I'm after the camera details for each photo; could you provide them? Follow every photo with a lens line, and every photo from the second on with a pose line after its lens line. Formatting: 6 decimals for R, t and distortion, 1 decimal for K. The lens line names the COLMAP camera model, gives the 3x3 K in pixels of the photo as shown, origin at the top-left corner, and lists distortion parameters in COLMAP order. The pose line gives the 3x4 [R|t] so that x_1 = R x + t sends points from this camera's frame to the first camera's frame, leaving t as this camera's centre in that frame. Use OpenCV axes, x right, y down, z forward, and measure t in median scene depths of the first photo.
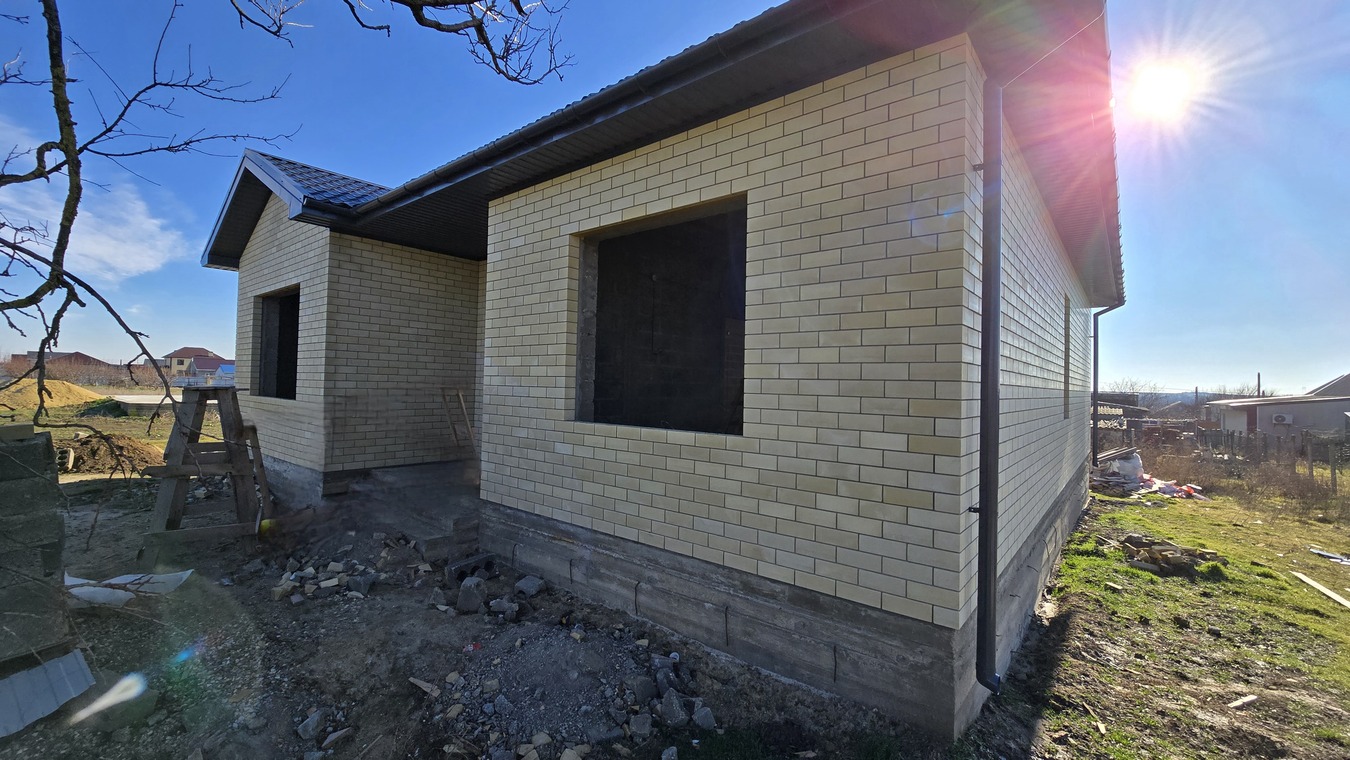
lens RADIAL K [[551.4, 0, 675.2], [0, 551.4, 383.9], [0, 0, 1]] dist [-0.002969, 0.001040]
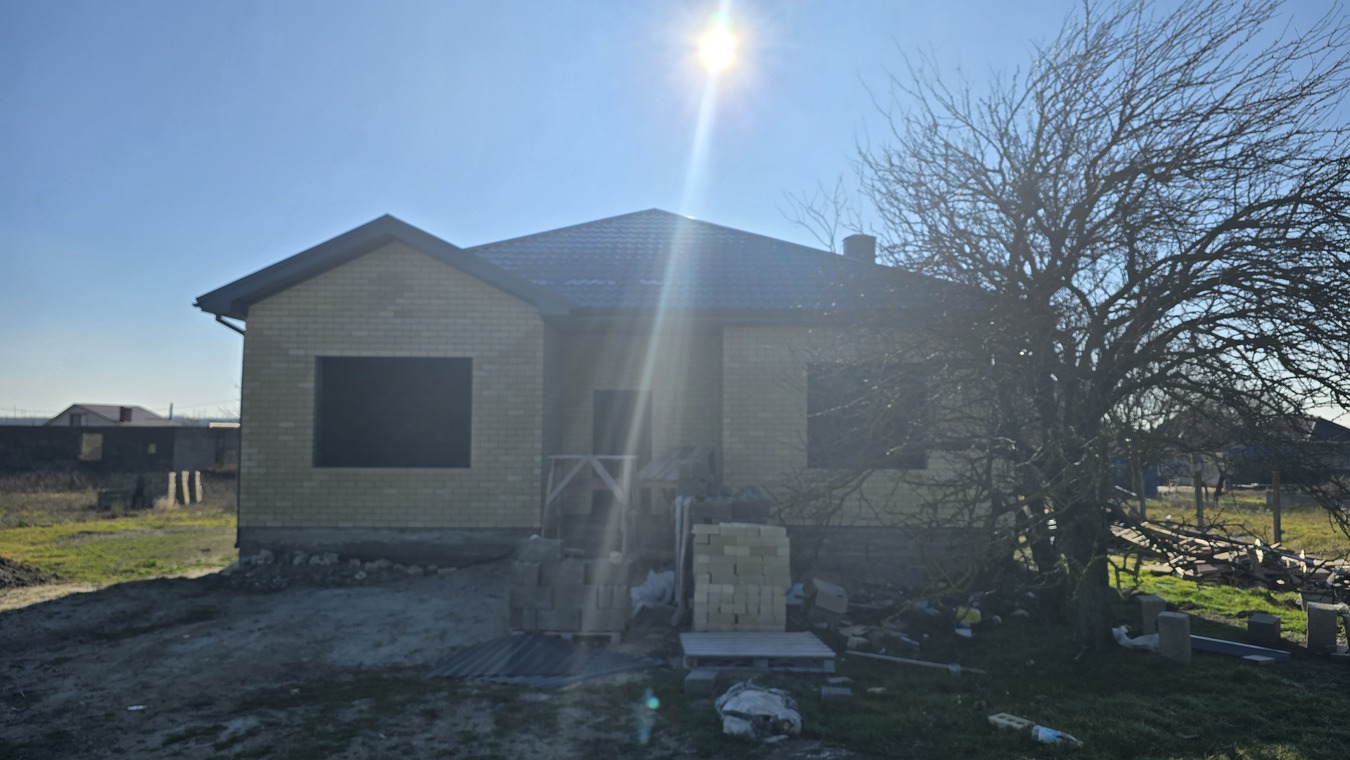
lens RADIAL K [[904.3, 0, 676.6], [0, 904.3, 382.4], [0, 0, 1]] dist [0.067461, -0.066430]
pose [[0.787347, -0.007625, 0.616463, -2.300110], [0.009827, 0.999952, -0.000182, -0.210707], [-0.616432, 0.006201, 0.787383, -1.015101]]
